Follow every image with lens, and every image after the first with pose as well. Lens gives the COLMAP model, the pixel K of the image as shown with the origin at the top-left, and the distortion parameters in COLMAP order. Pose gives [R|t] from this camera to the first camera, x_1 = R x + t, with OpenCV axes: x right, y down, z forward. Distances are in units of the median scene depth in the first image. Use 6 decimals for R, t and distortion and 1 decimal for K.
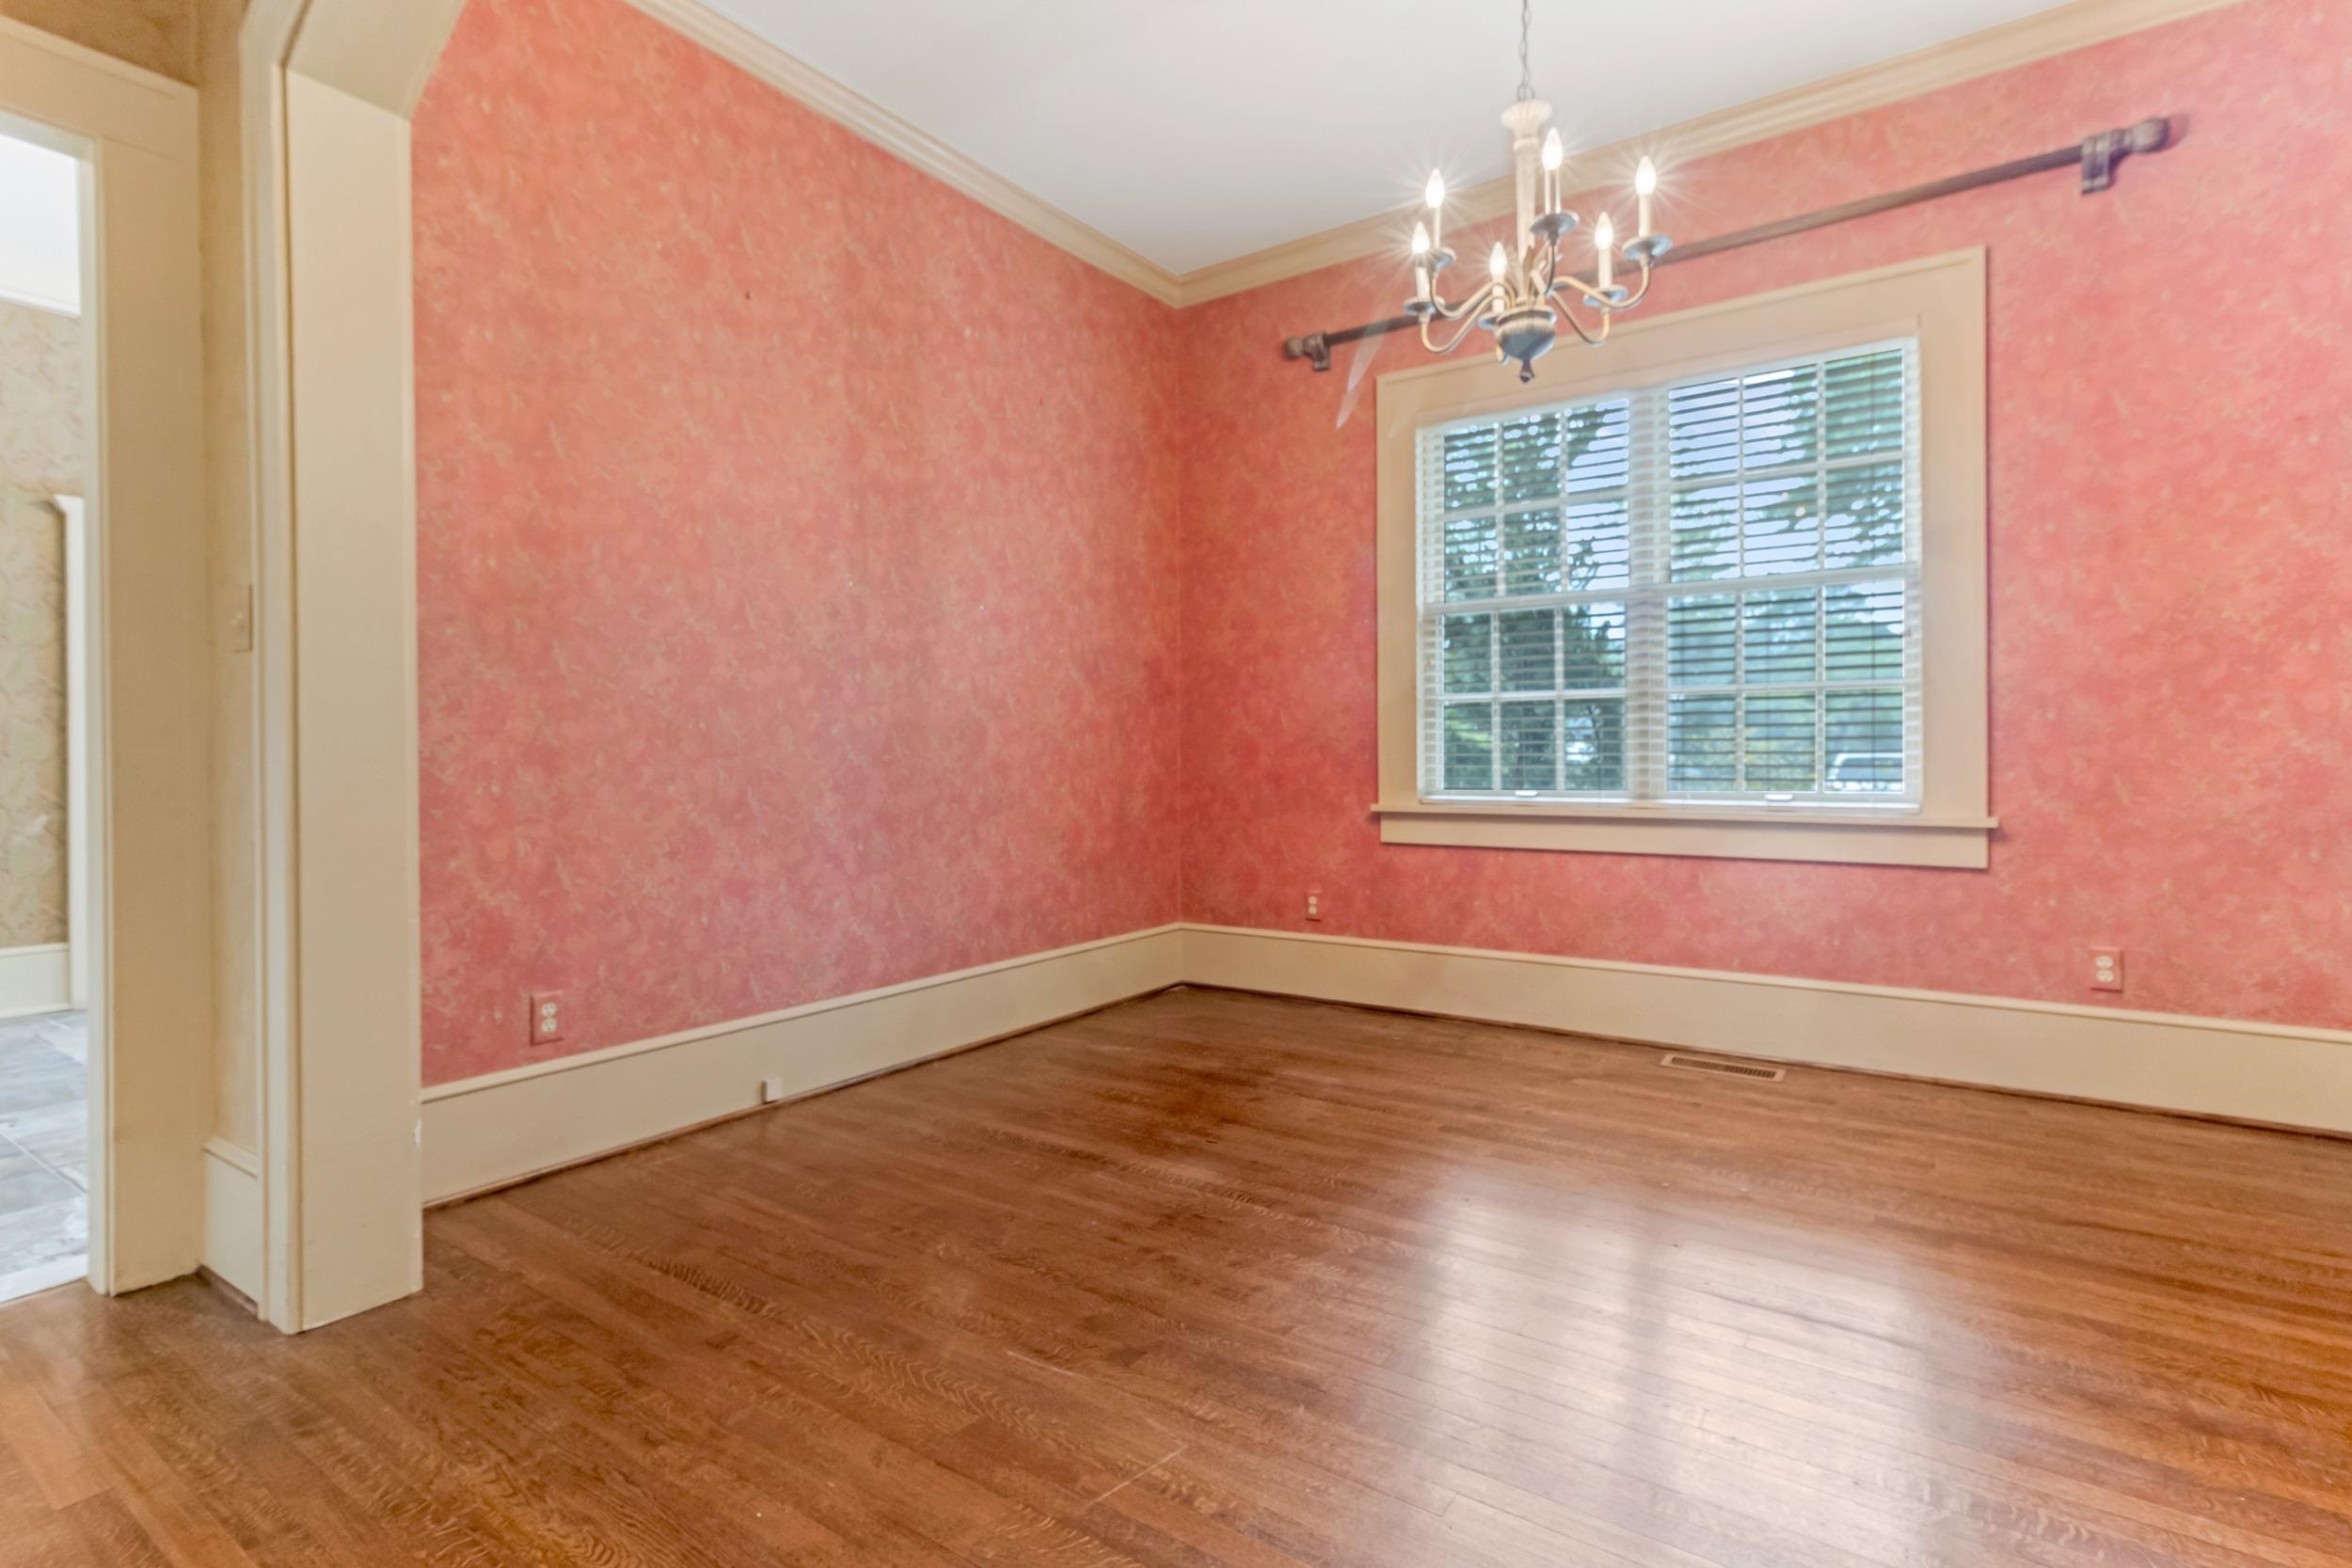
lens RADIAL K [[1132.9, 0, 1180.1], [0, 1132.9, 769.1], [0, 0, 1]] dist [0.001092, 0.001990]
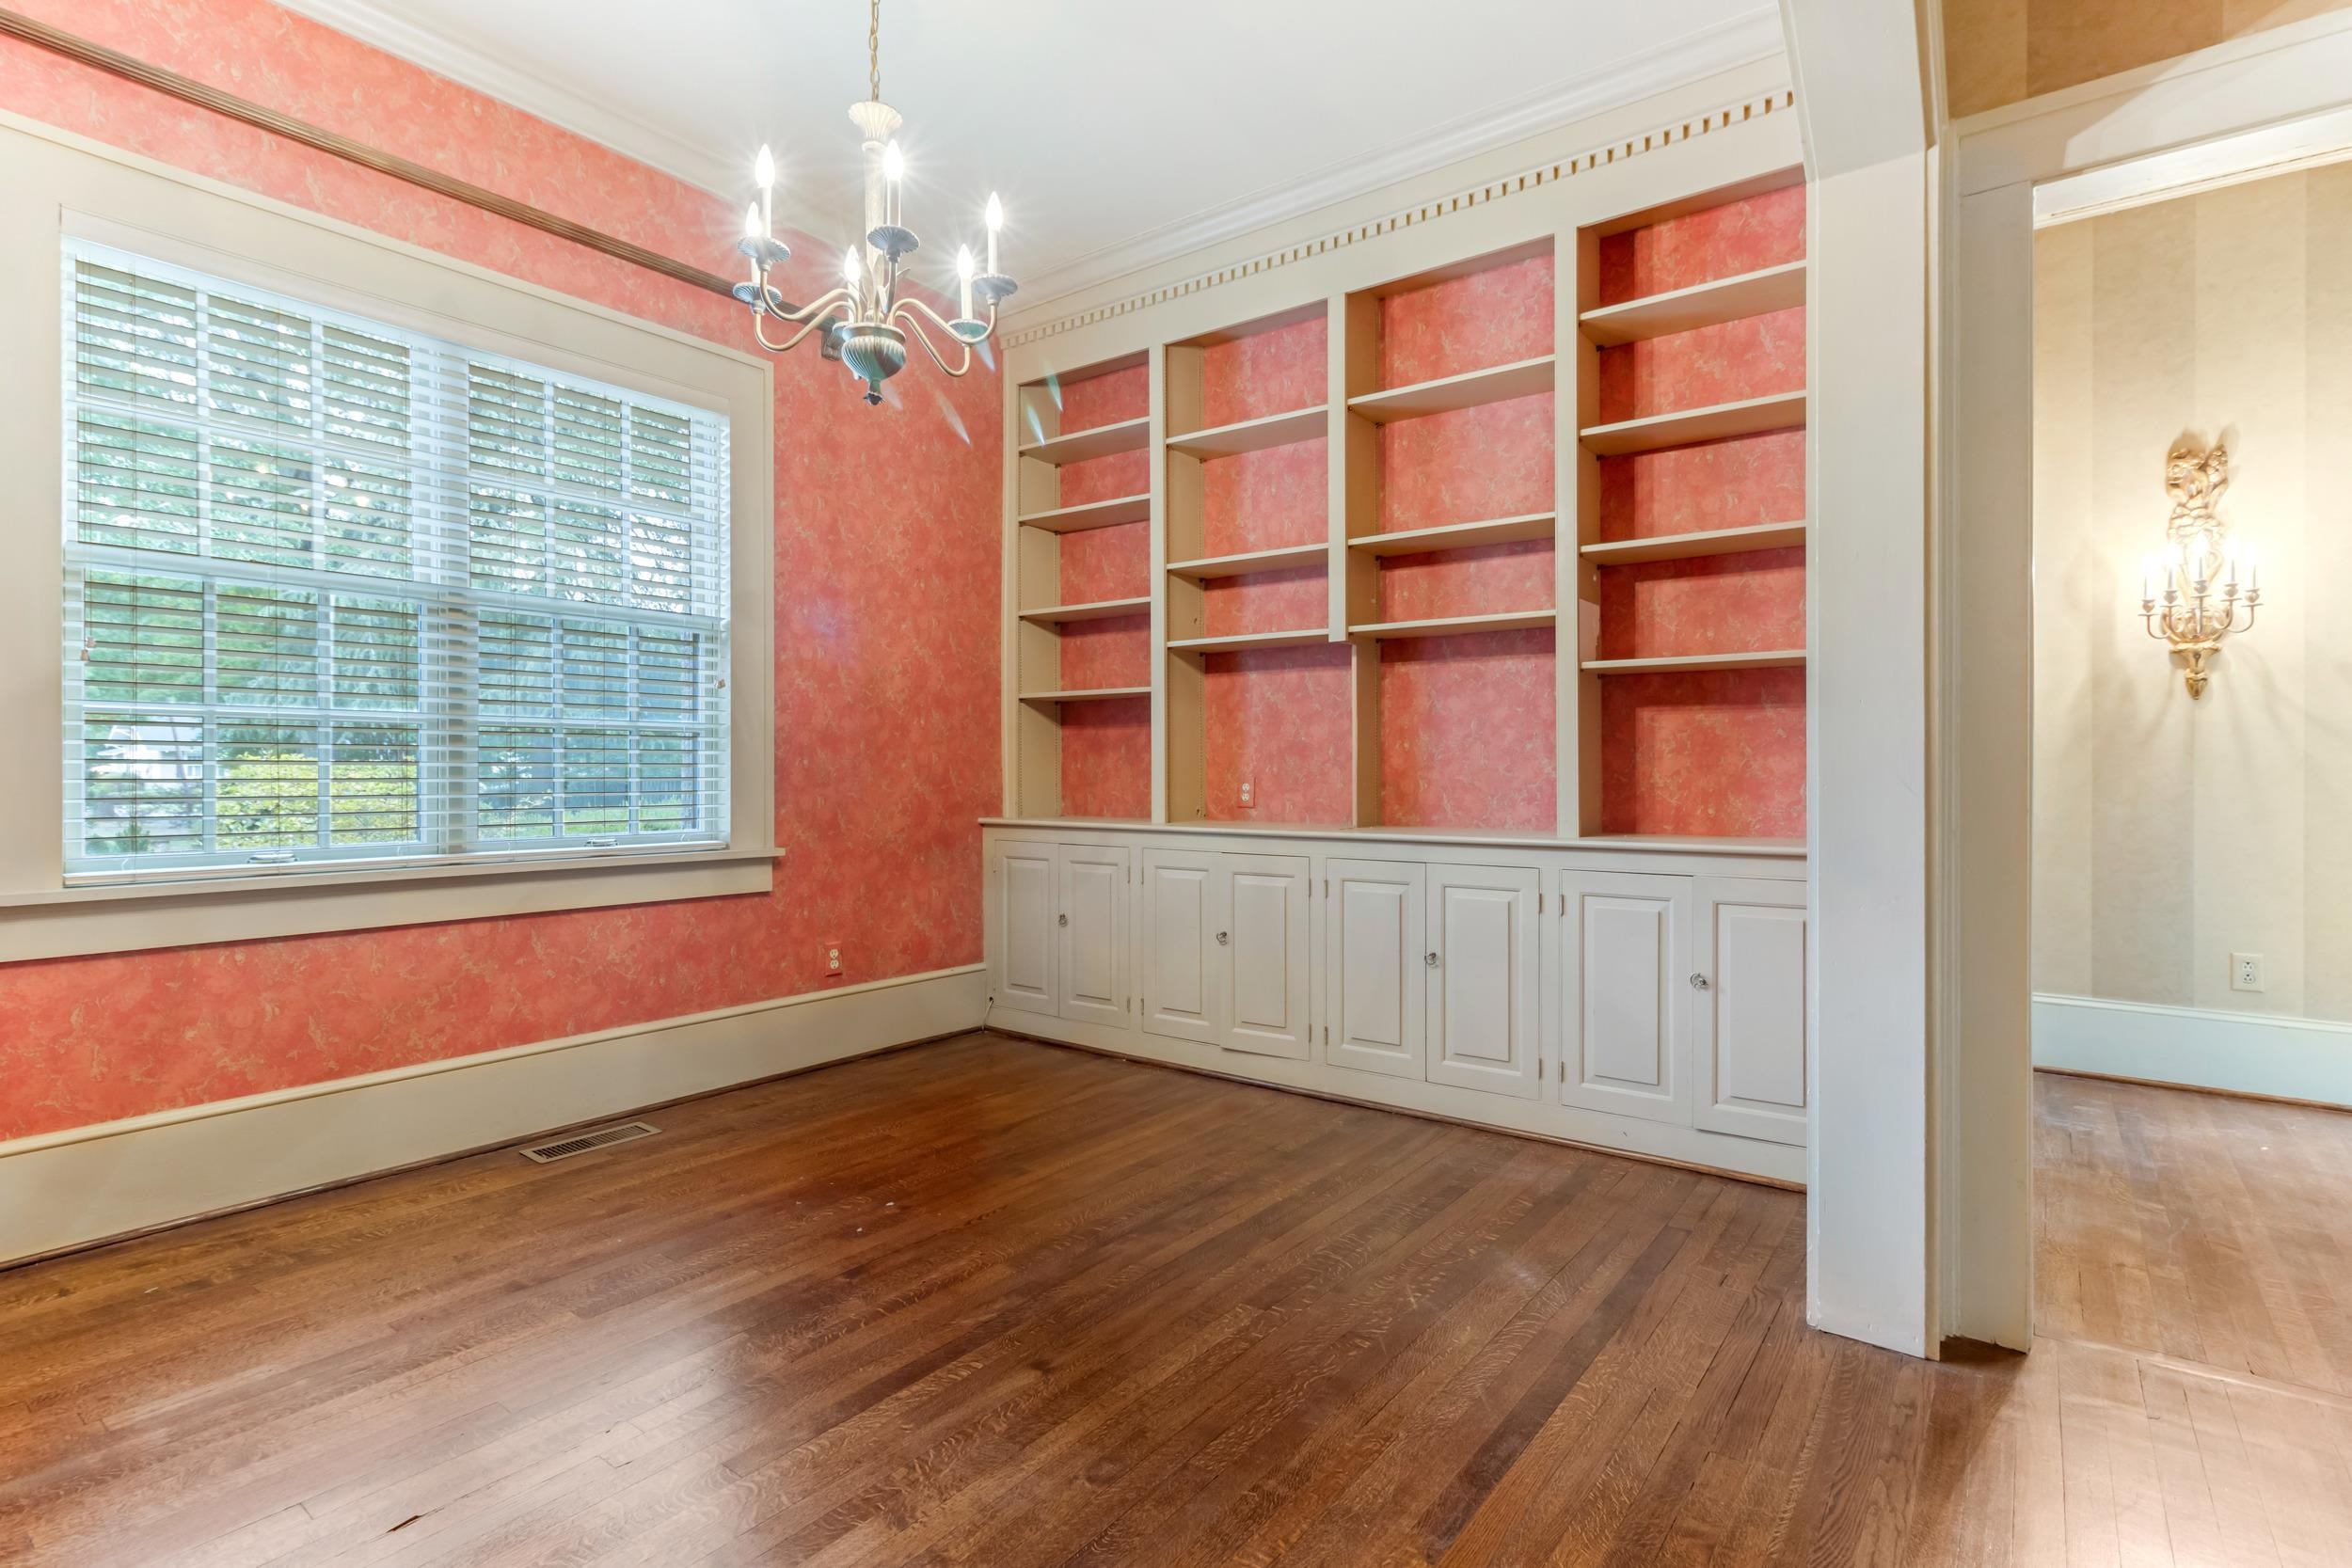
lens RADIAL K [[1132.9, 0, 1178.7], [0, 1132.9, 780.5], [0, 0, 1]] dist [0.001092, 0.001990]
pose [[0.037304, 0.000196, 0.999304, -0.433417], [0.010981, 0.999940, -0.000606, -0.021219], [-0.999244, 0.010996, 0.037300, 0.517556]]
